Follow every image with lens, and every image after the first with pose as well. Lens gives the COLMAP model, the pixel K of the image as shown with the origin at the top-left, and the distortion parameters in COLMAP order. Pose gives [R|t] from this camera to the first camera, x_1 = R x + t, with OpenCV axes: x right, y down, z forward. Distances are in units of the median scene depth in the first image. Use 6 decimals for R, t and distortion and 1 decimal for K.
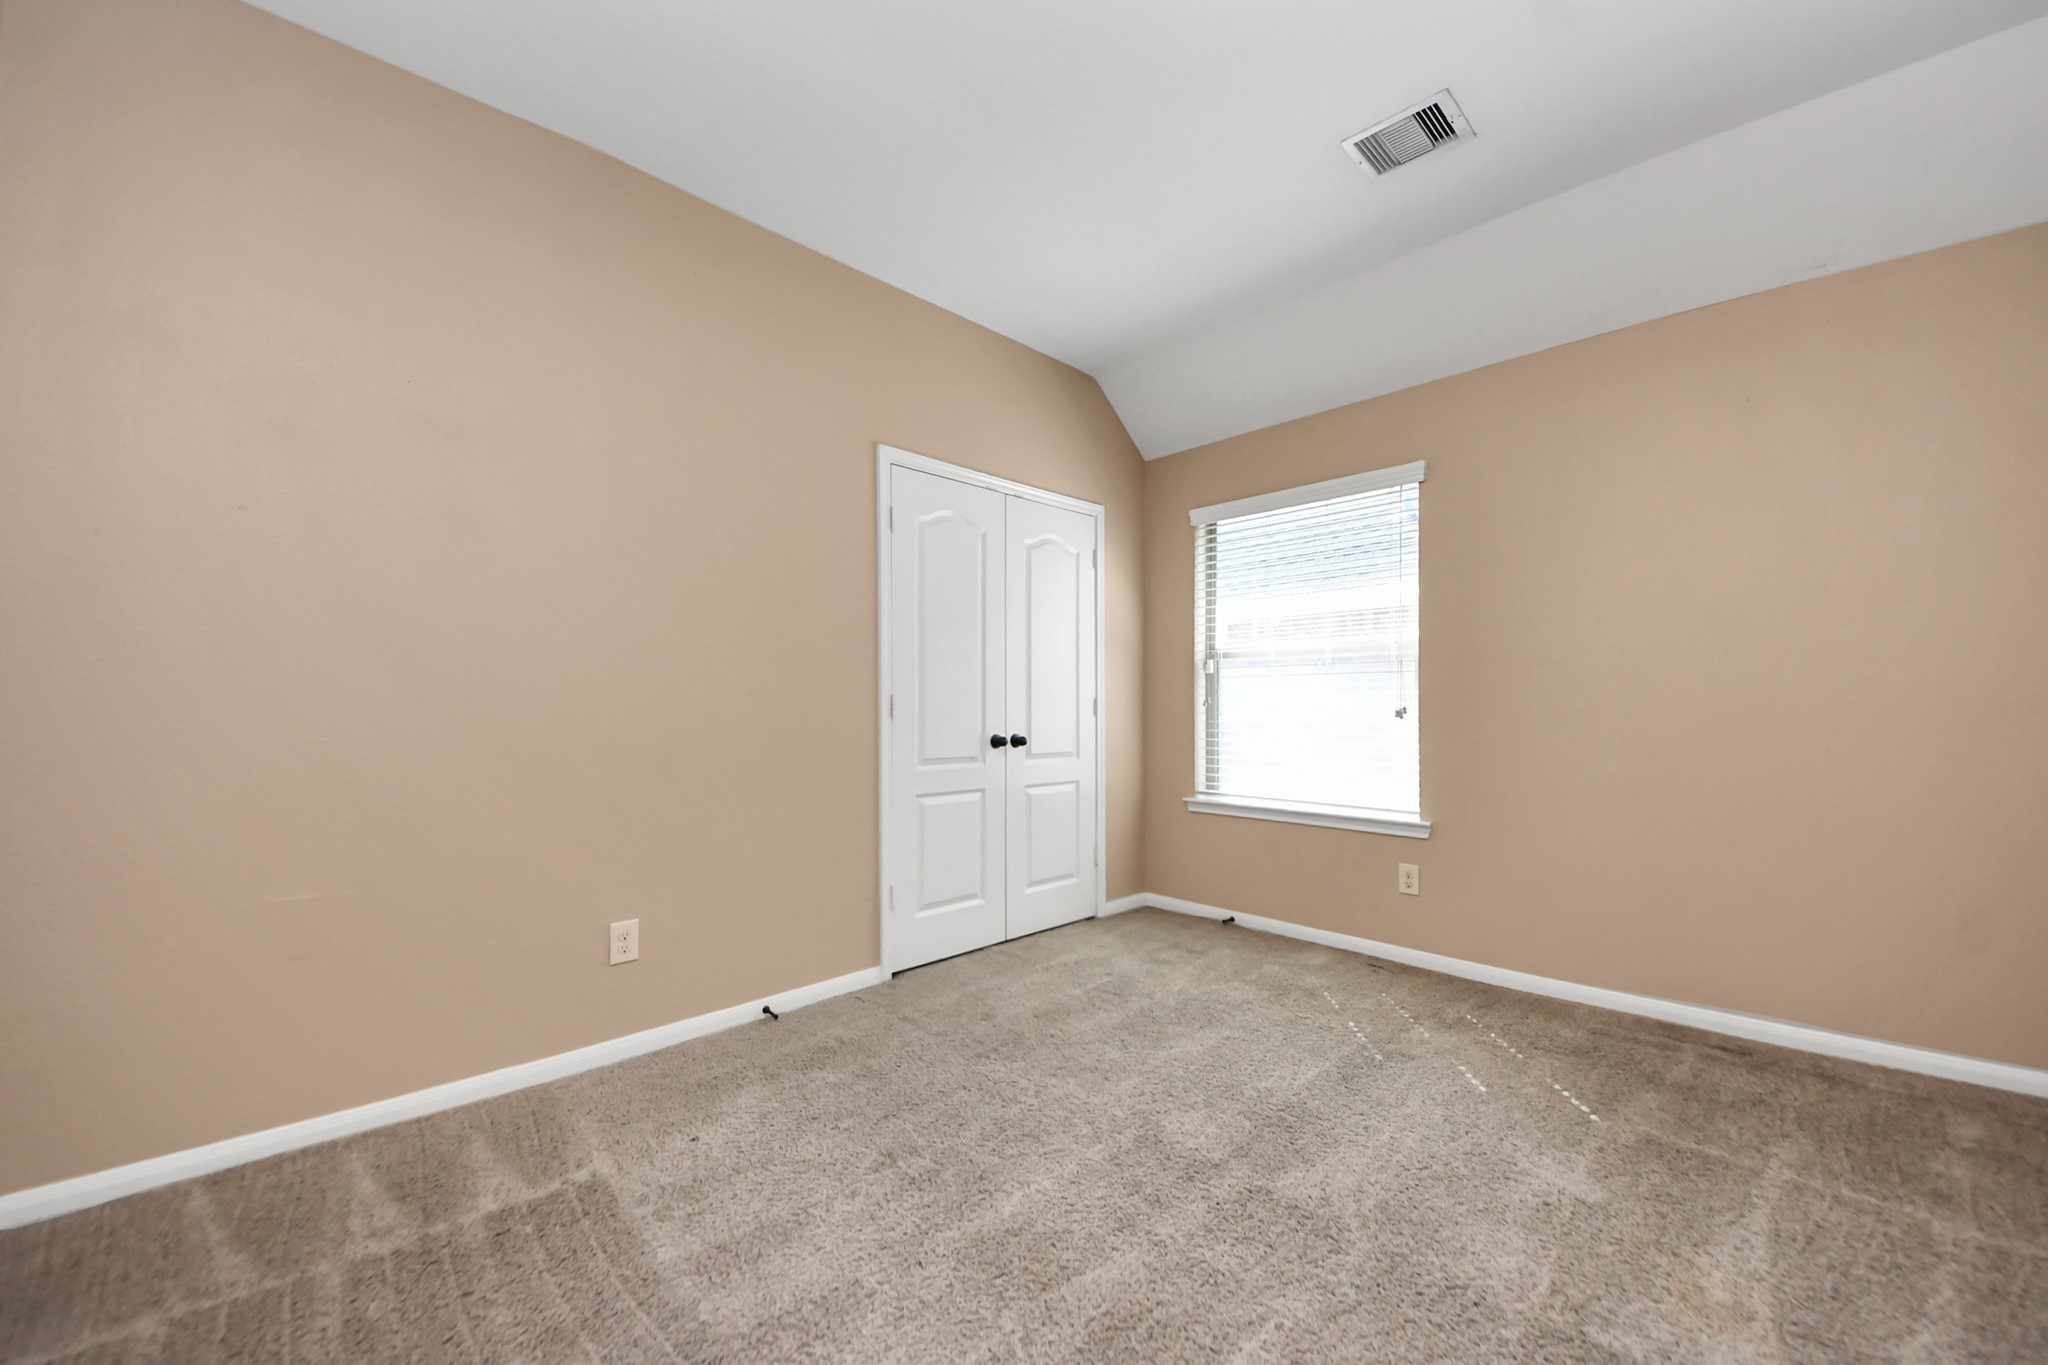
lens RADIAL K [[732.6, 0, 1024.0], [0, 732.6, 682.5], [0, 0, 1]] dist [0.024189, -0.013684]
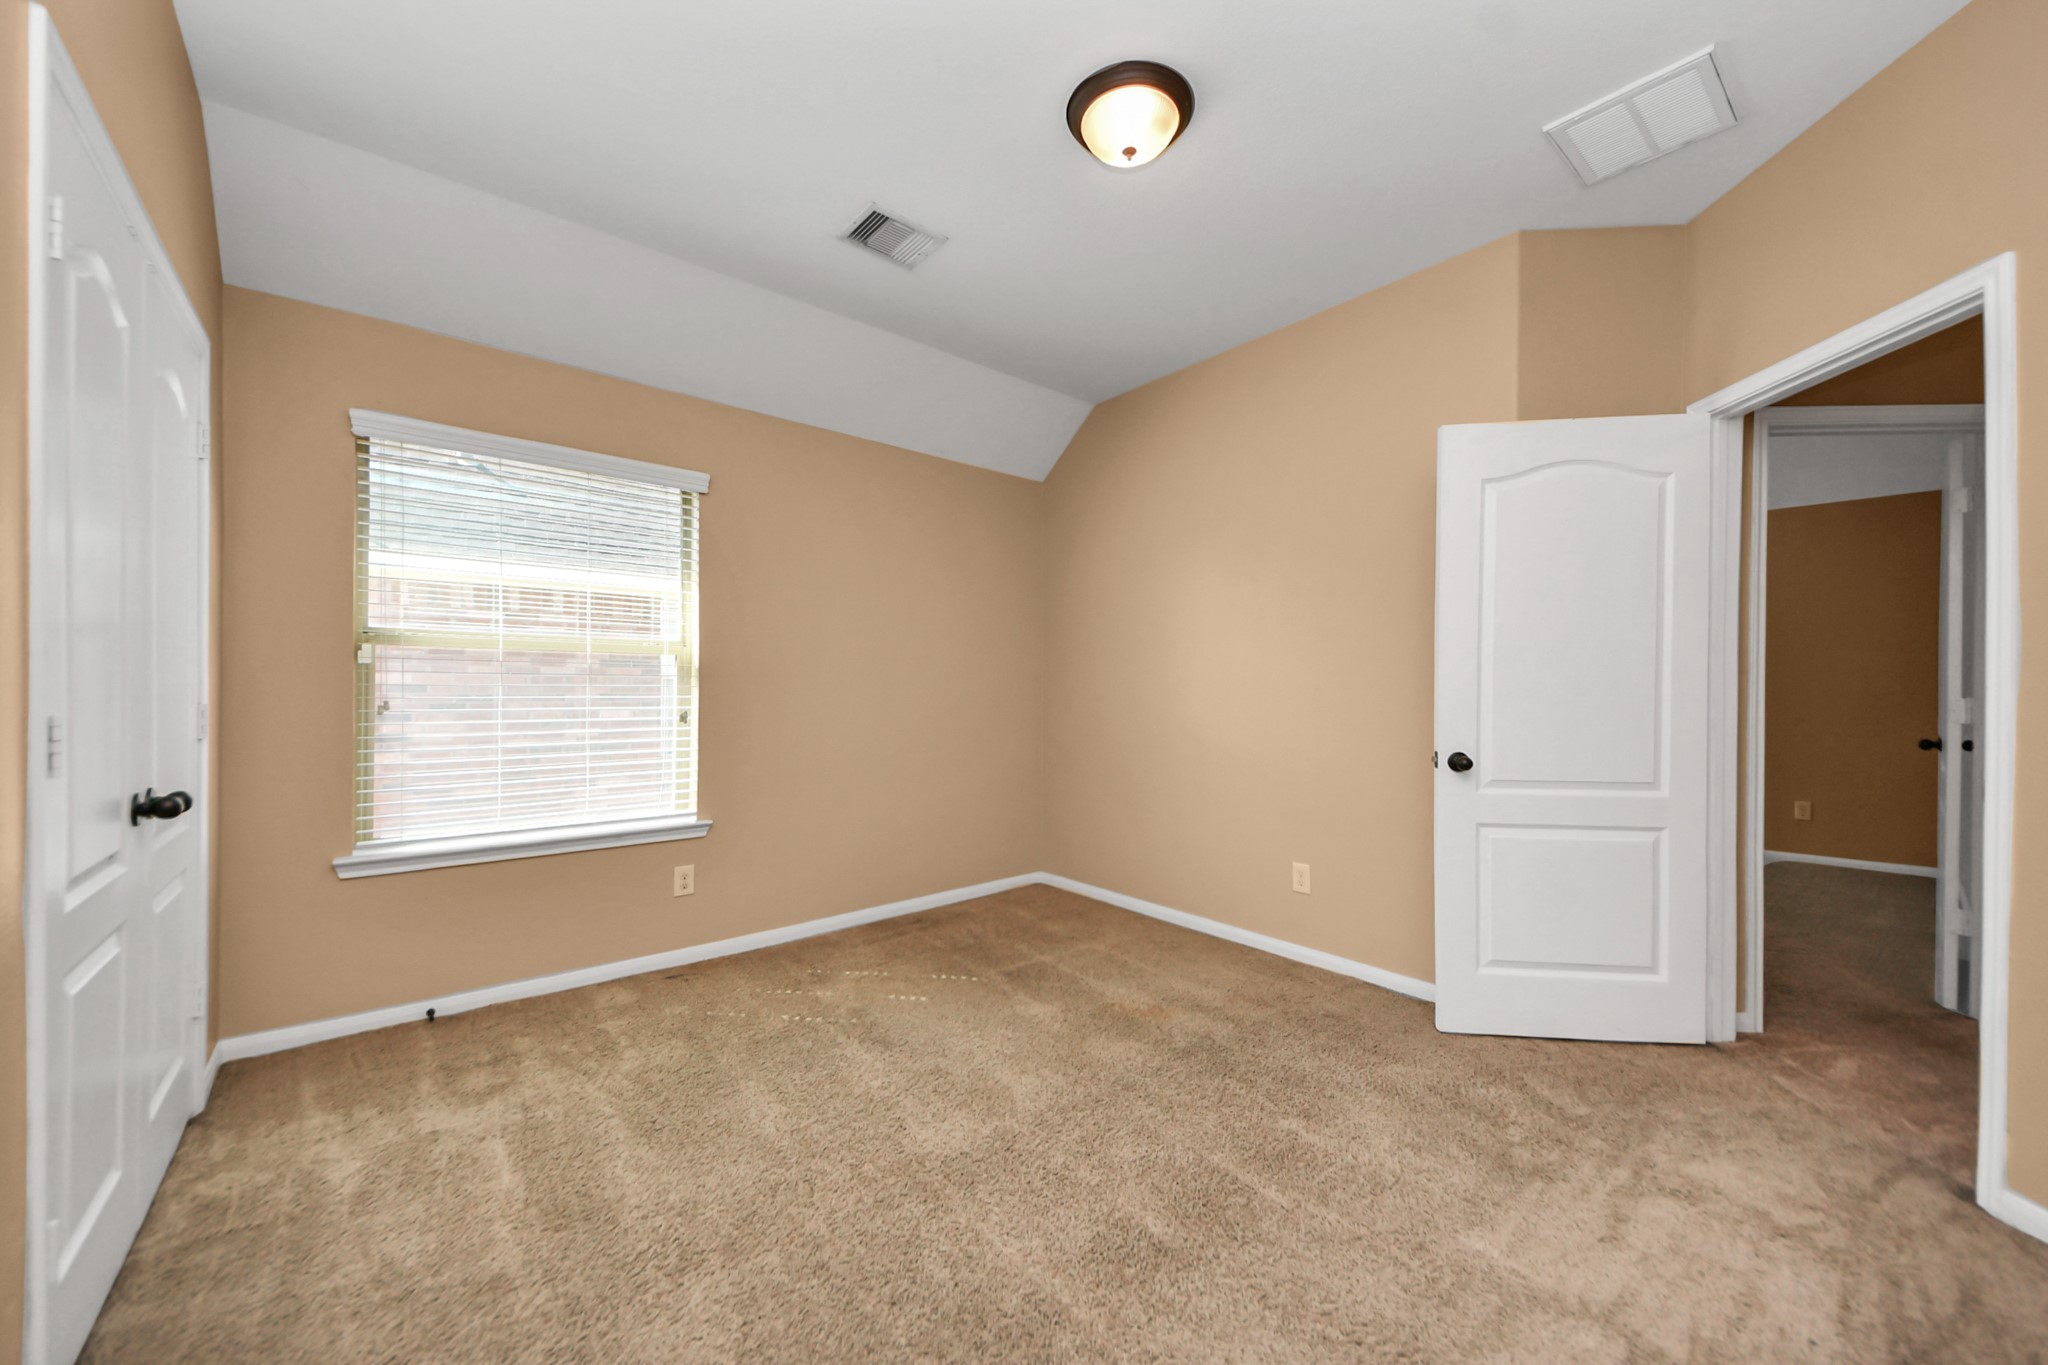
lens RADIAL K [[748.6, 0, 984.3], [0, 748.6, 688.6], [0, 0, 1]] dist [0.027543, -0.026253]
pose [[0.127026, 0.005080, 0.991886, -0.461085], [-0.029808, 0.999555, -0.001302, -0.008754], [-0.991451, -0.029401, 0.127121, 0.472875]]
